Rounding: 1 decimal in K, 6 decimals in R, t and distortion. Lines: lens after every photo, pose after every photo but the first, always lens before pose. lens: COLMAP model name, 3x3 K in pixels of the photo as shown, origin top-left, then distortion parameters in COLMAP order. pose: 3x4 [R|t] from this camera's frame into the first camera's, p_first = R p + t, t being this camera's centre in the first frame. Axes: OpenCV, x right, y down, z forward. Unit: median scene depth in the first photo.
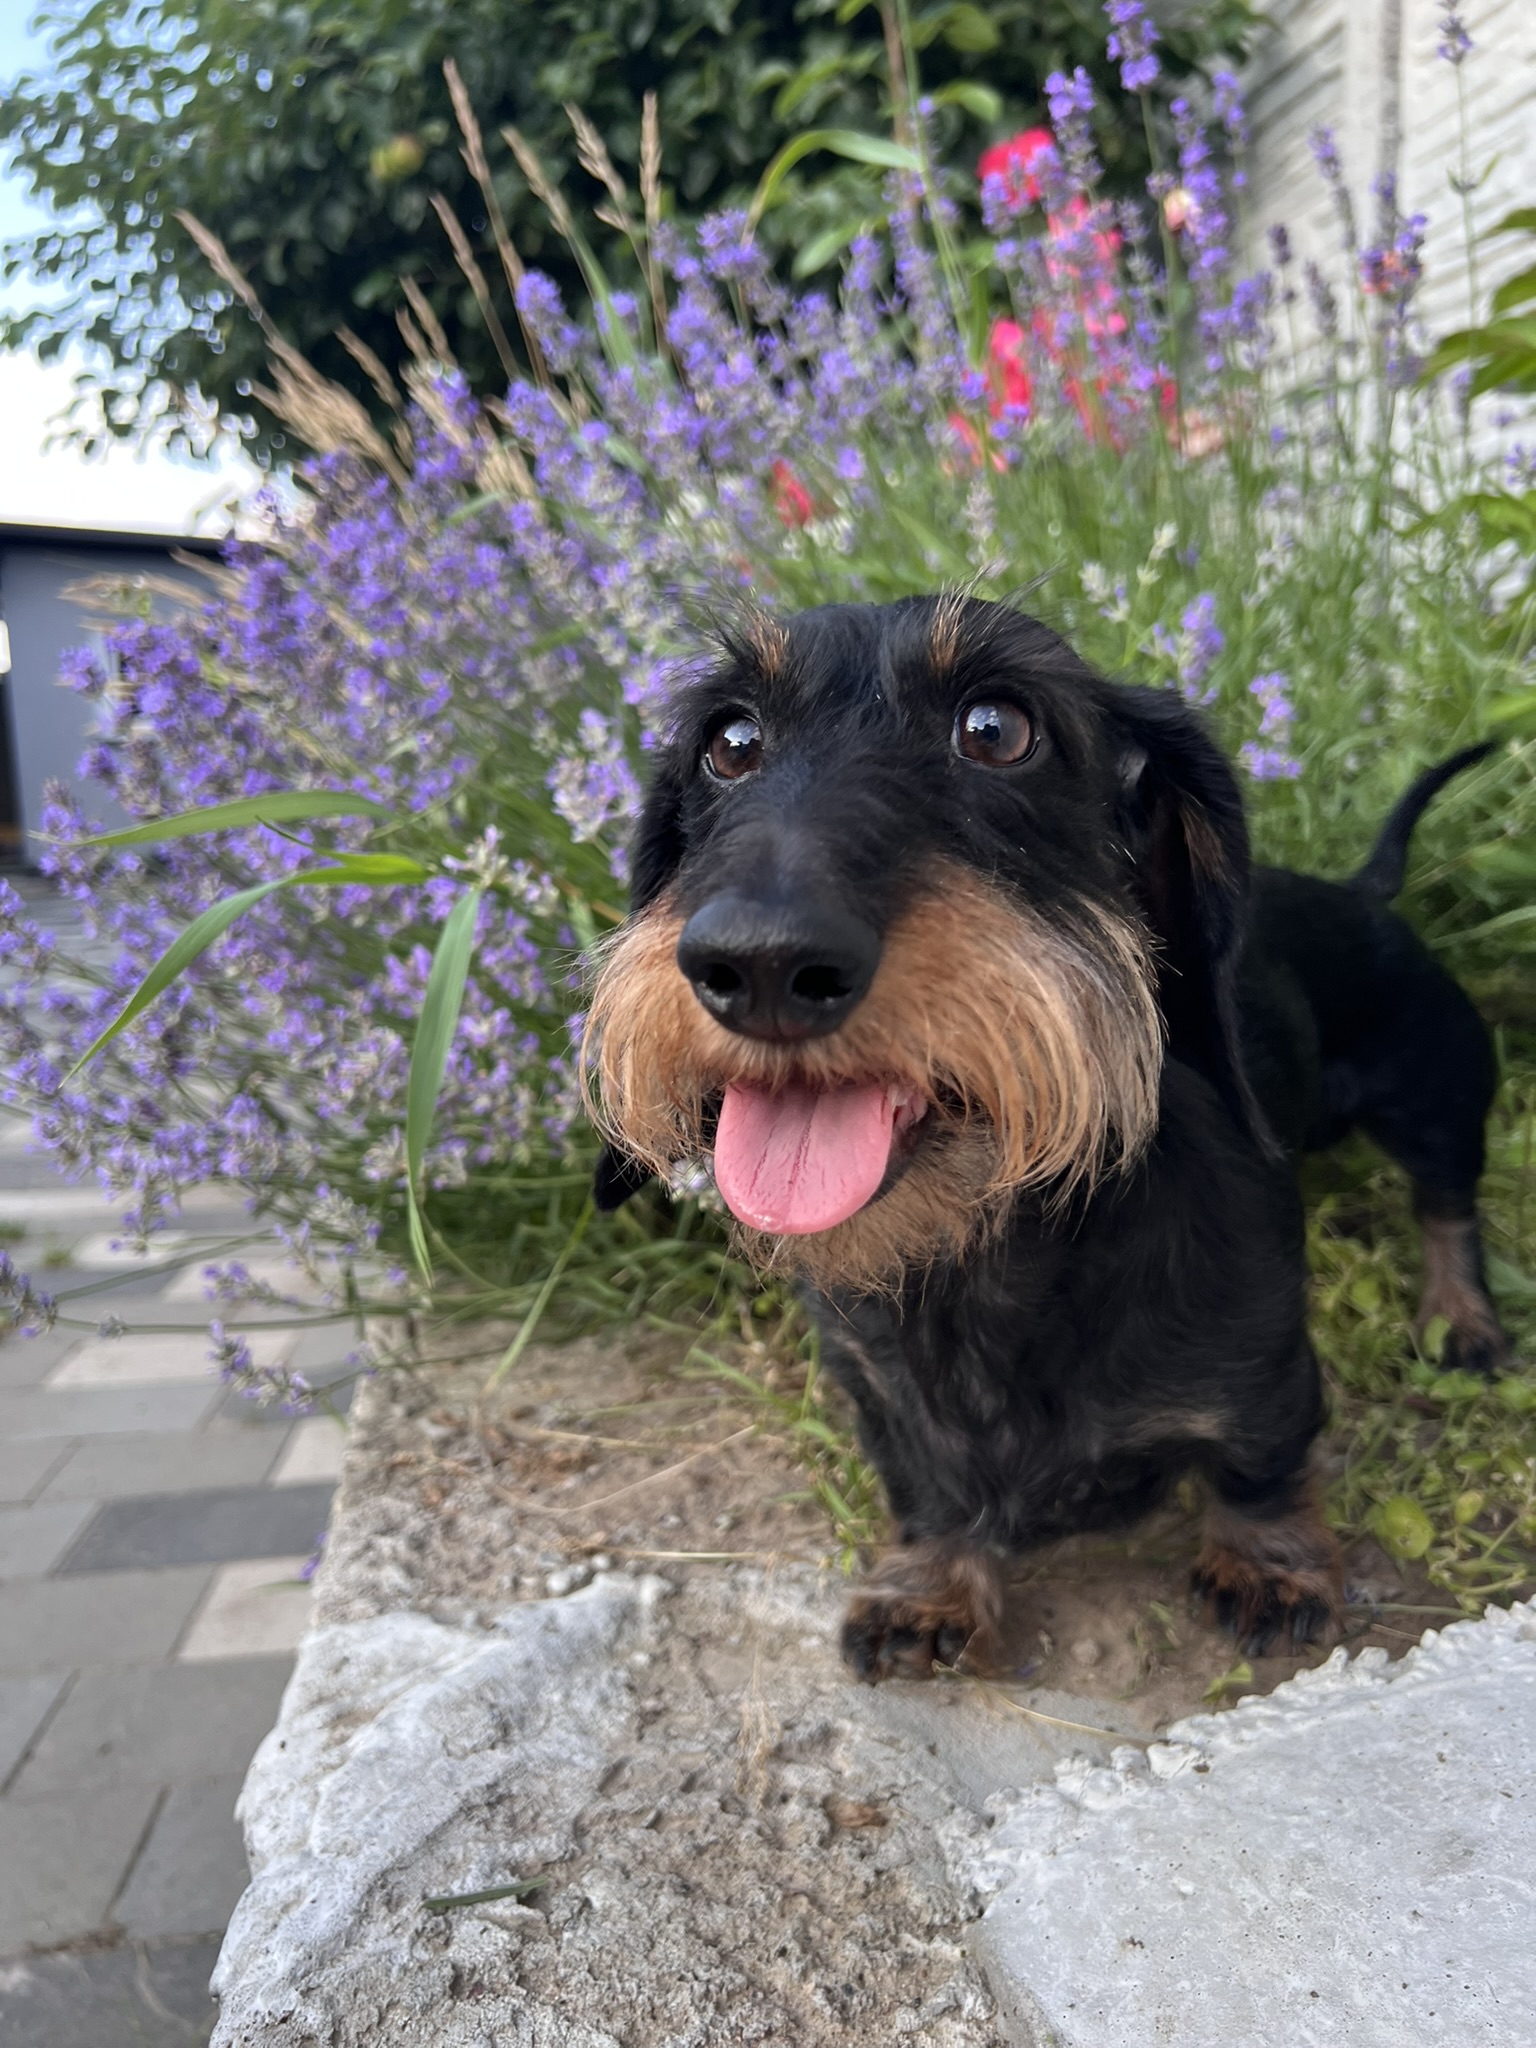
lens RADIAL K [[1513.5, 0, 749.2], [0, 1513.5, 1013.0], [0, 0, 1]] dist [0.014916, -0.026752]
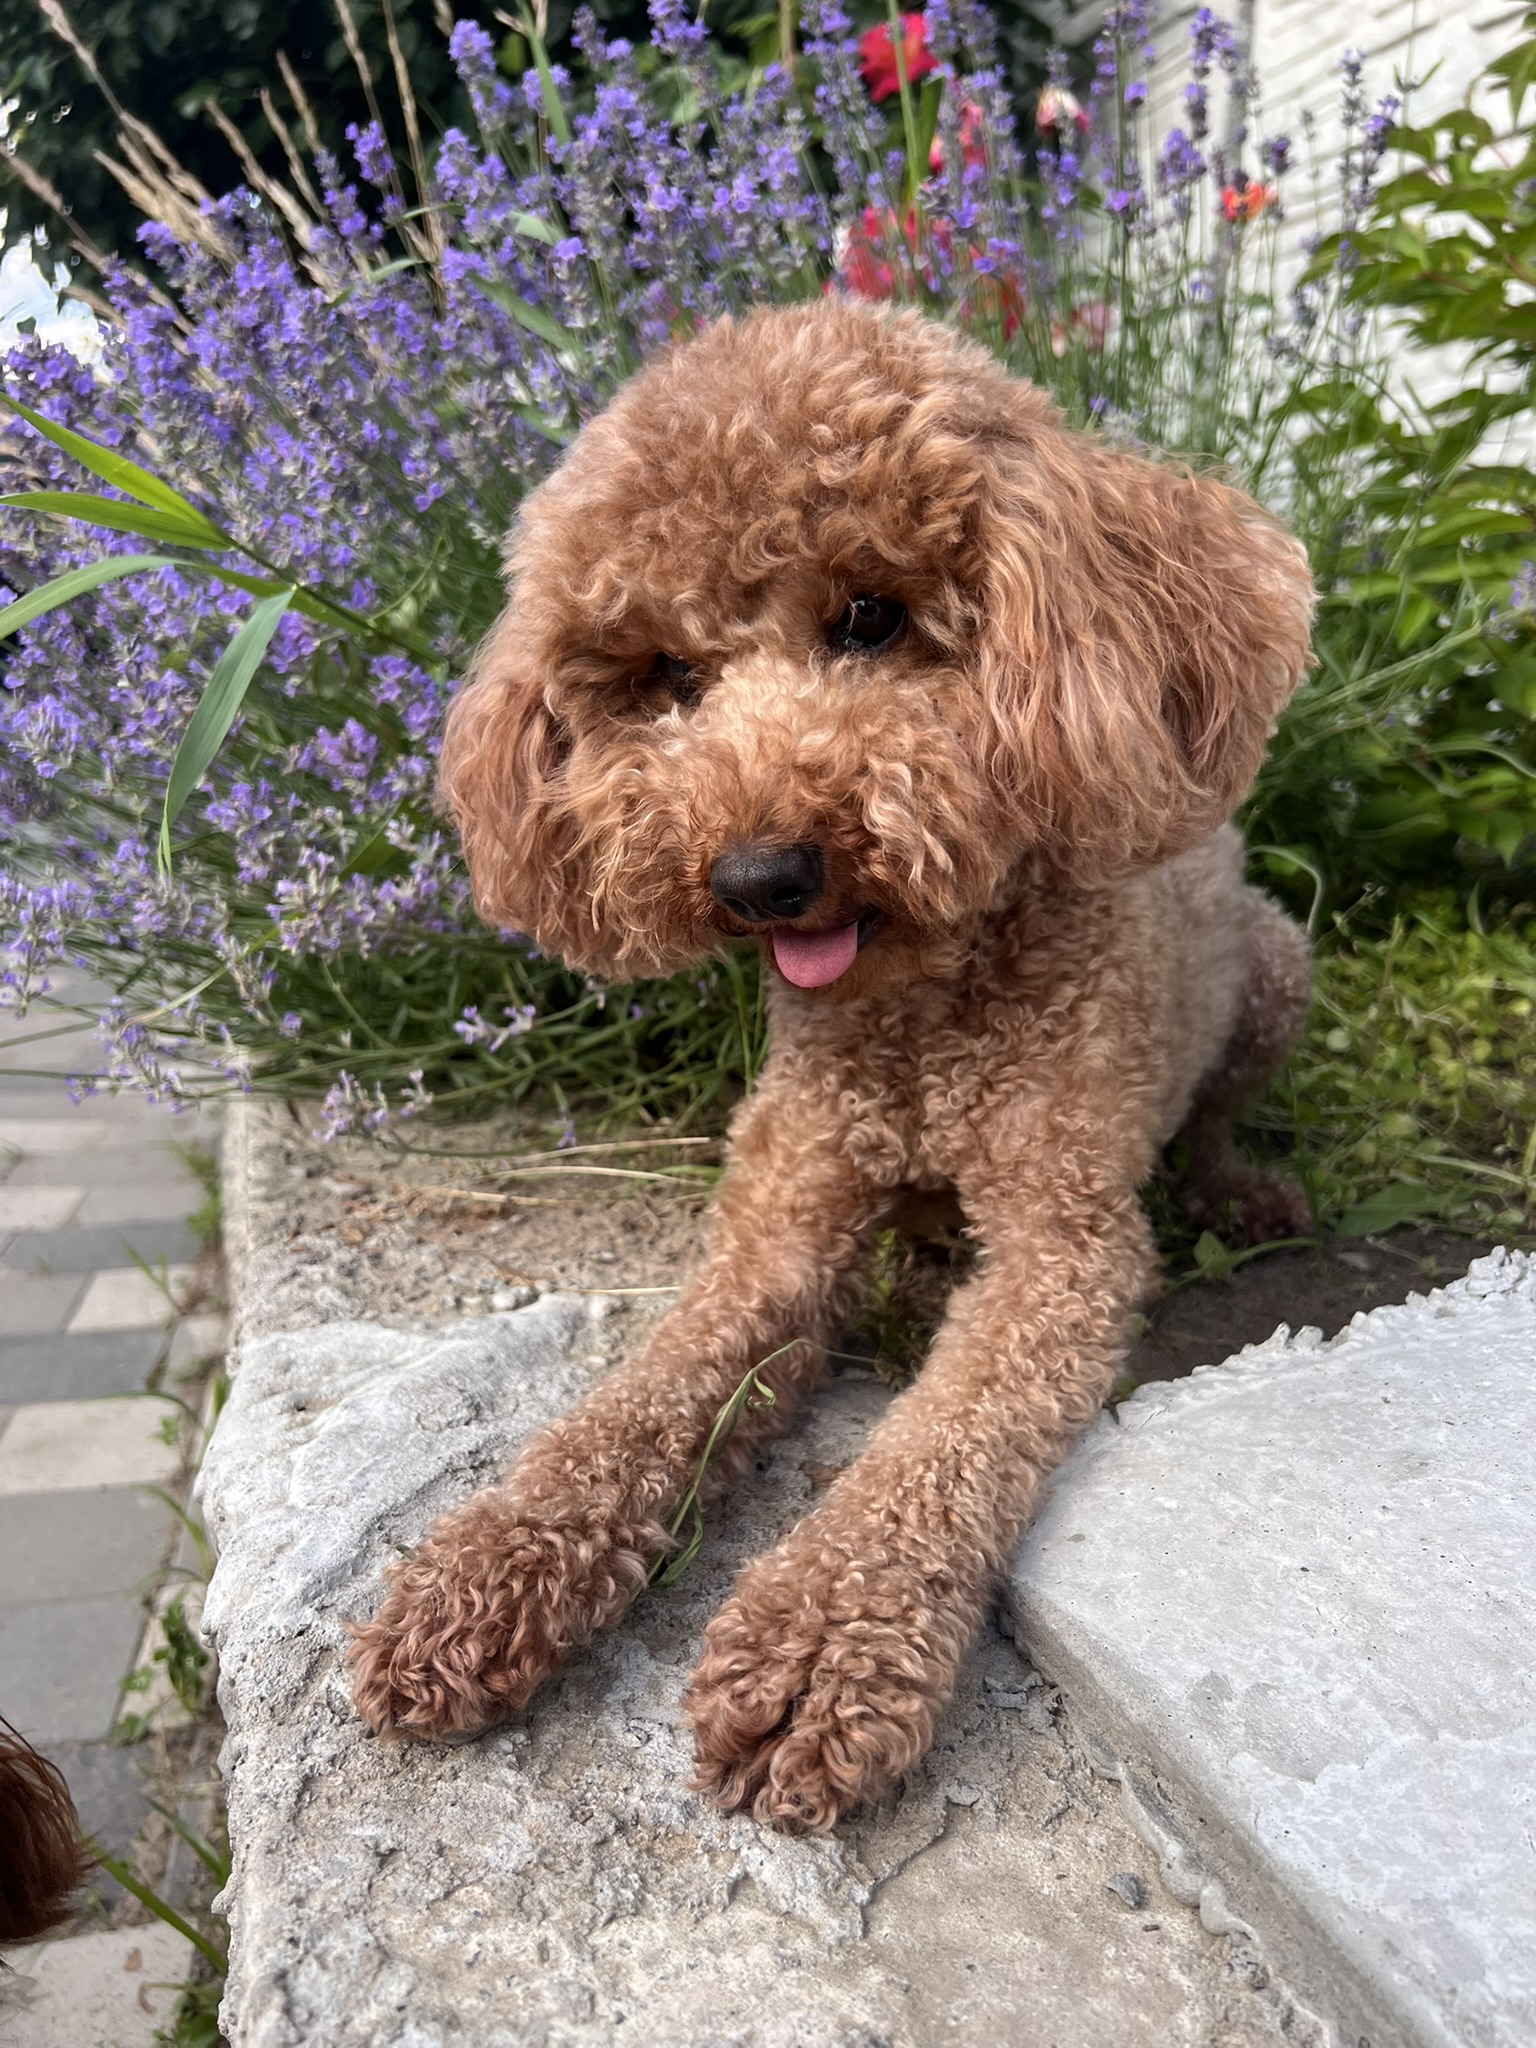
lens RADIAL K [[1513.5, 0, 766.0], [0, 1513.5, 988.9], [0, 0, 1]] dist [0.014916, -0.026752]
pose [[0.988174, 0.050117, 0.144912, -0.146596], [-0.056706, 0.997520, 0.041699, 0.158551], [-0.142463, -0.049424, 0.988565, -0.005440]]
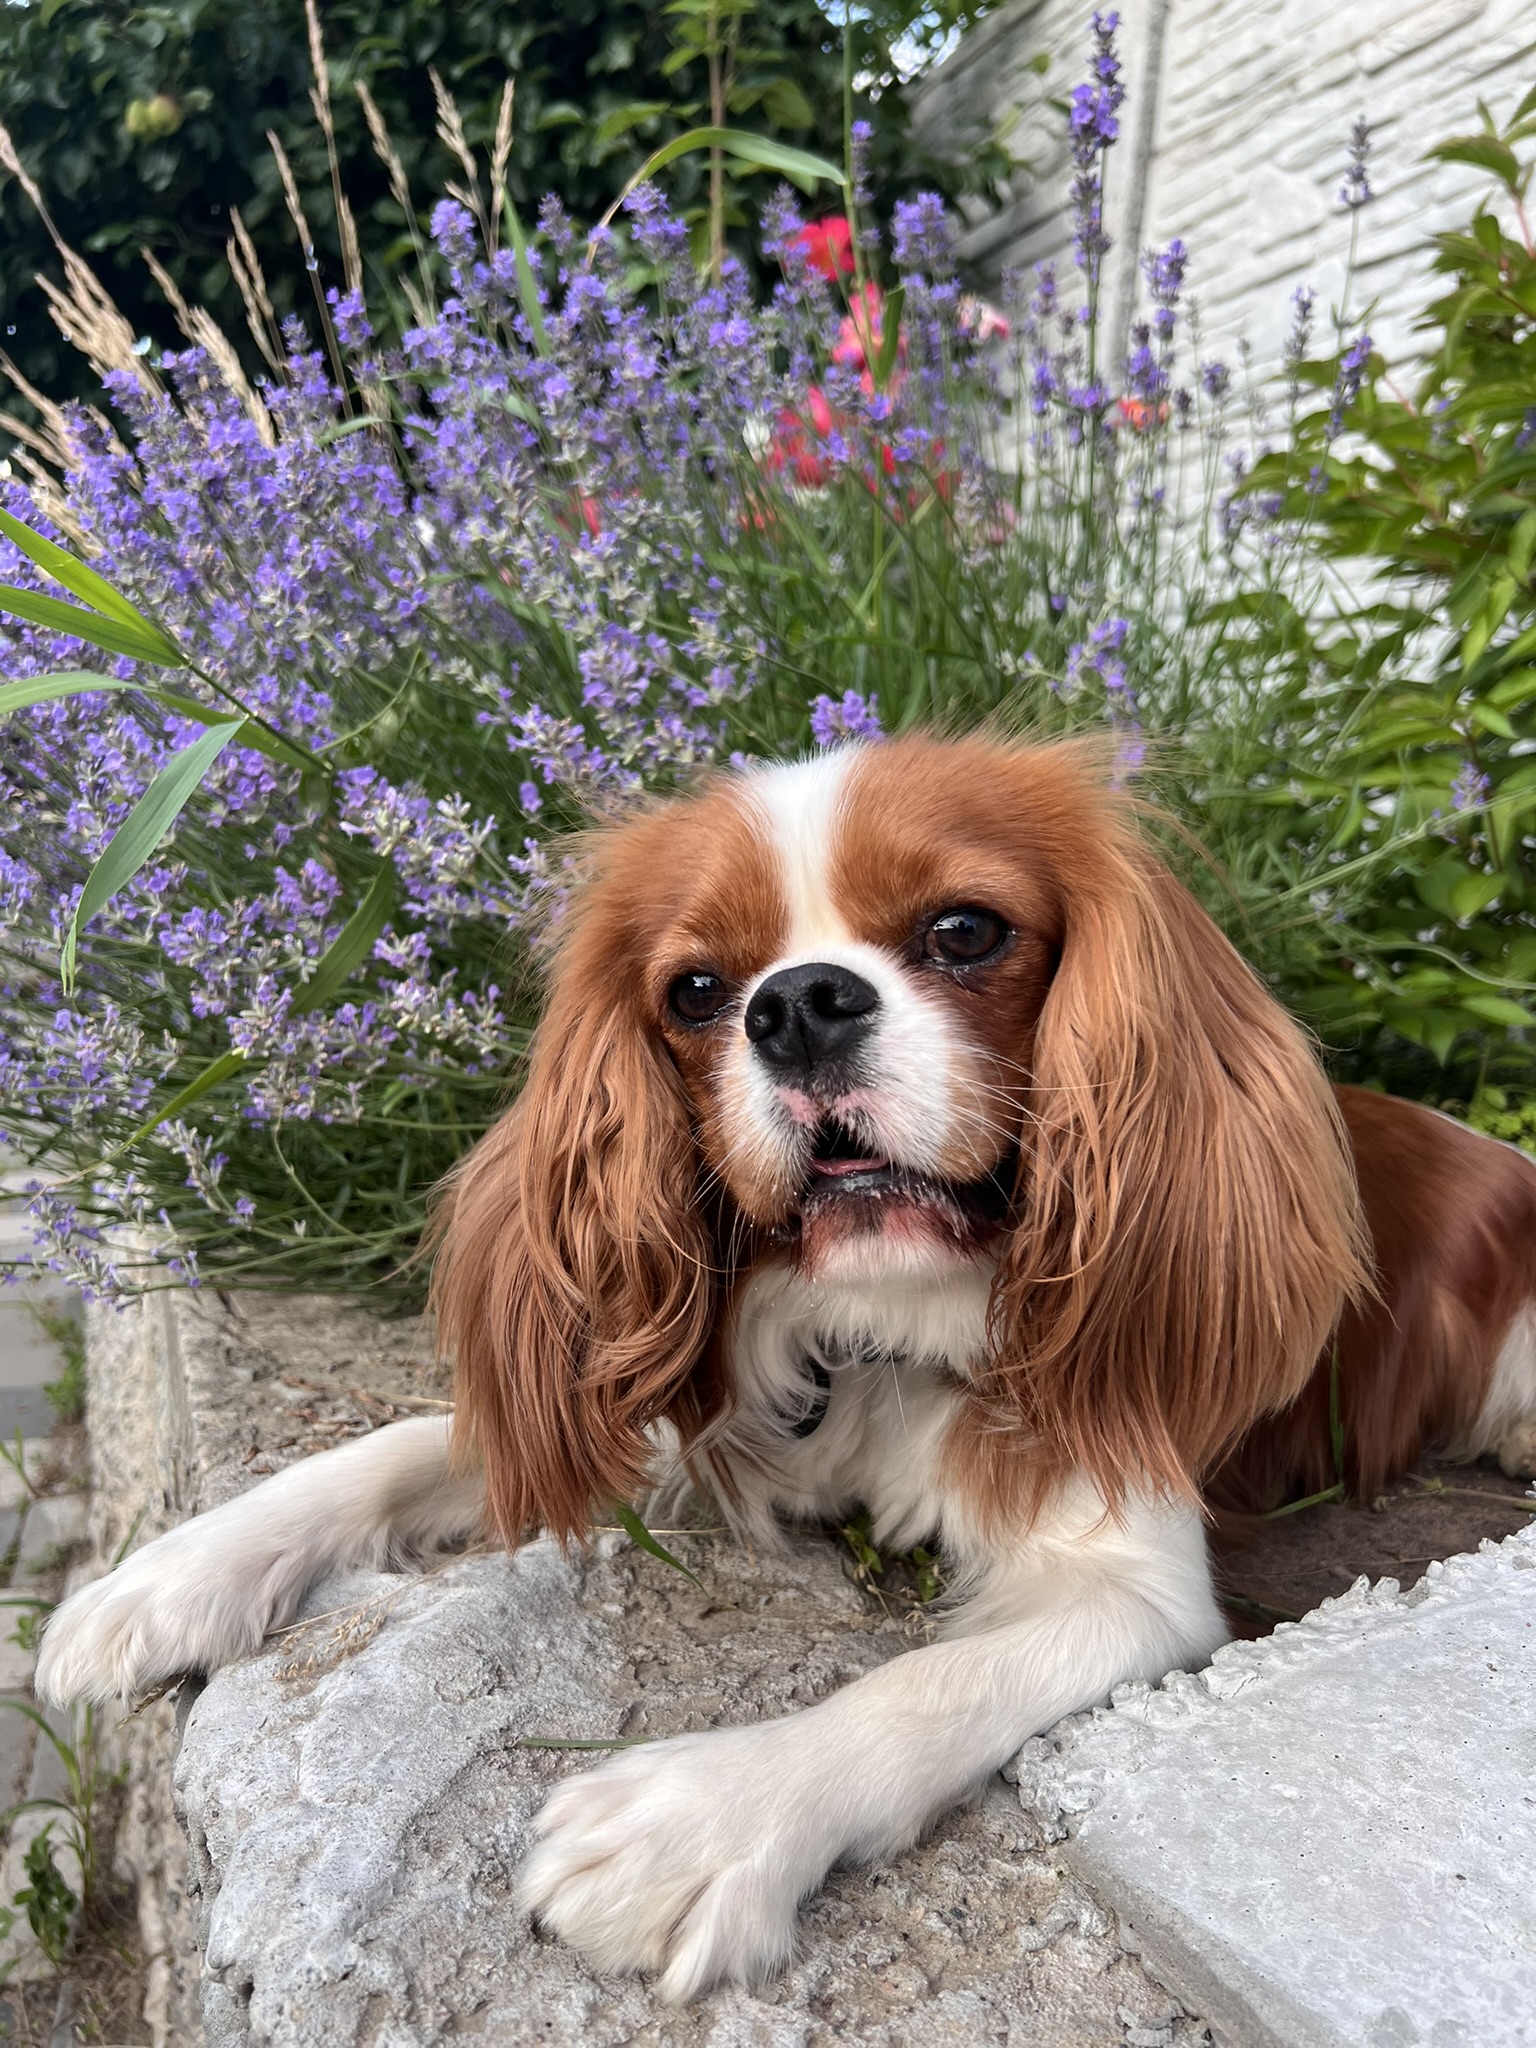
lens RADIAL K [[1513.5, 0, 773.5], [0, 1513.5, 1019.6], [0, 0, 1]] dist [0.014916, -0.026752]
pose [[0.969803, 0.090456, 0.226495, -0.270468], [-0.082070, 0.995556, -0.046192, 0.125203], [-0.229667, 0.026208, 0.972916, 0.081848]]
